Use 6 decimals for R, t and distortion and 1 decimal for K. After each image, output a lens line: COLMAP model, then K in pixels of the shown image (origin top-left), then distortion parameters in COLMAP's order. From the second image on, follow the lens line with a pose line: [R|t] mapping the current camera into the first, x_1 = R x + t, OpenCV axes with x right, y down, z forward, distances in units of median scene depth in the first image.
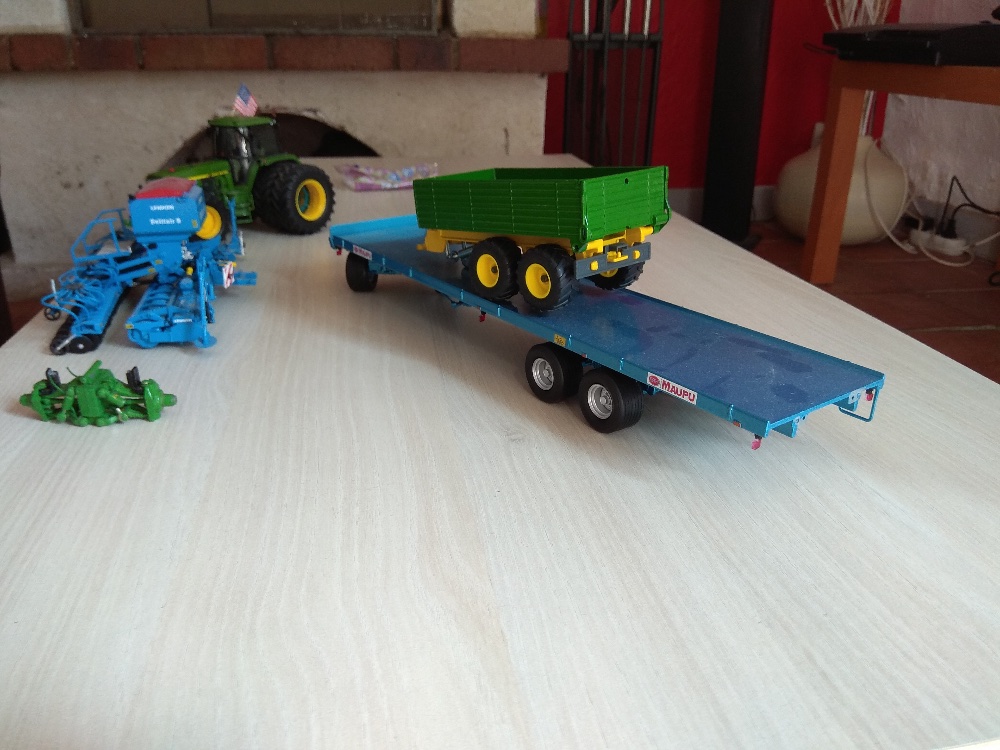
lens RADIAL K [[782.8, 0, 499.9], [0, 782.8, 370.5], [0, 0, 1]] dist [0.100590, -0.186479]
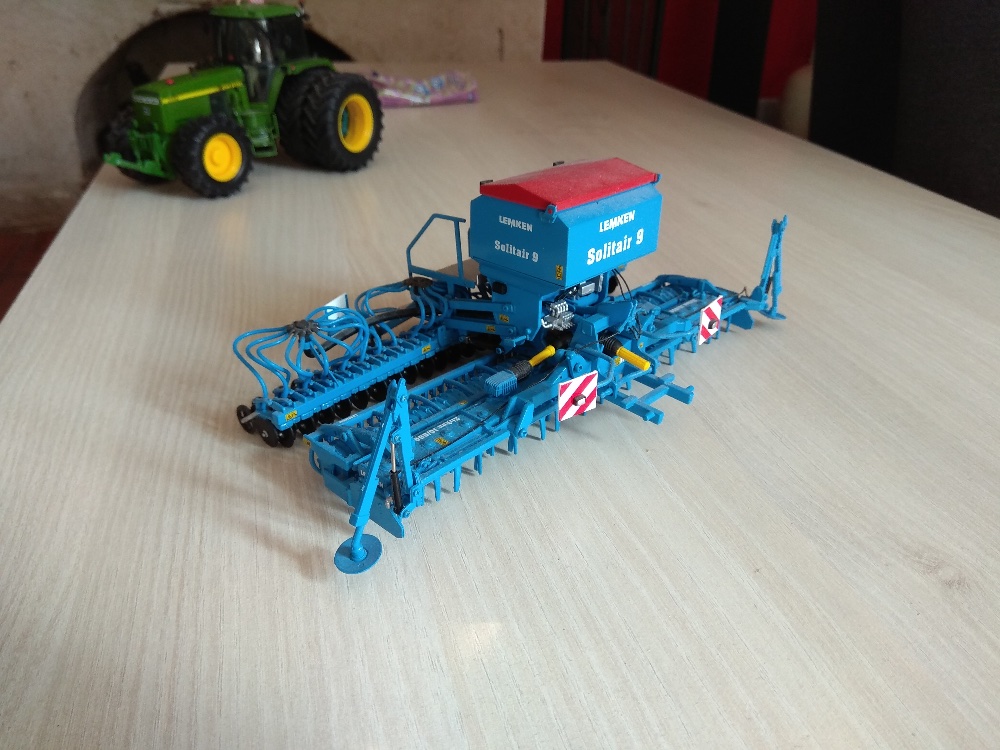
lens RADIAL K [[794.6, 0, 498.7], [0, 794.6, 370.5], [0, 0, 1]] dist [0.100031, -0.215090]
pose [[0.996540, -0.021864, 0.080188, -0.241508], [0.013608, 0.994682, 0.102093, -0.087978], [-0.081994, -0.100648, 0.991538, 0.325213]]
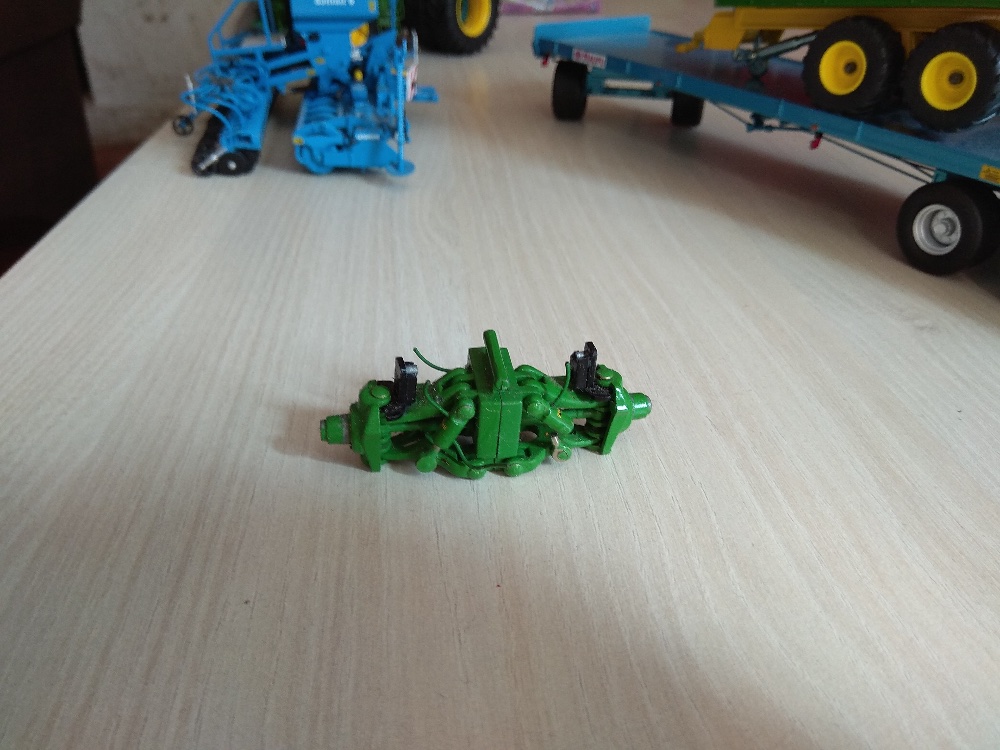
lens RADIAL K [[798.2, 0, 498.1], [0, 798.2, 372.1], [0, 0, 1]] dist [0.117460, -0.267027]
pose [[0.995564, 0.061919, -0.070835, -0.190864], [-0.051101, 0.988042, 0.145473, 0.031990], [0.078995, -0.141208, 0.986823, 0.222873]]
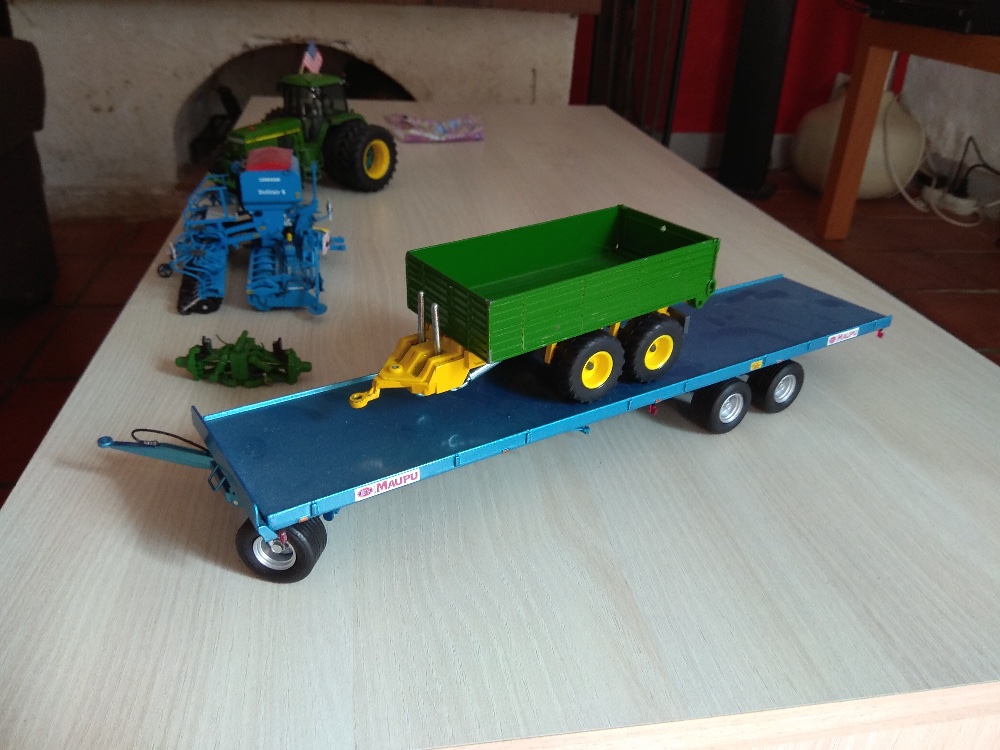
lens RADIAL K [[782.8, 0, 499.9], [0, 782.8, 370.5], [0, 0, 1]] dist [0.100590, -0.186479]
pose [[0.999071, 0.041247, 0.012511, -0.107022], [-0.042220, 0.994926, 0.091319, -0.053795], [-0.008681, -0.091763, 0.995743, -0.107820]]
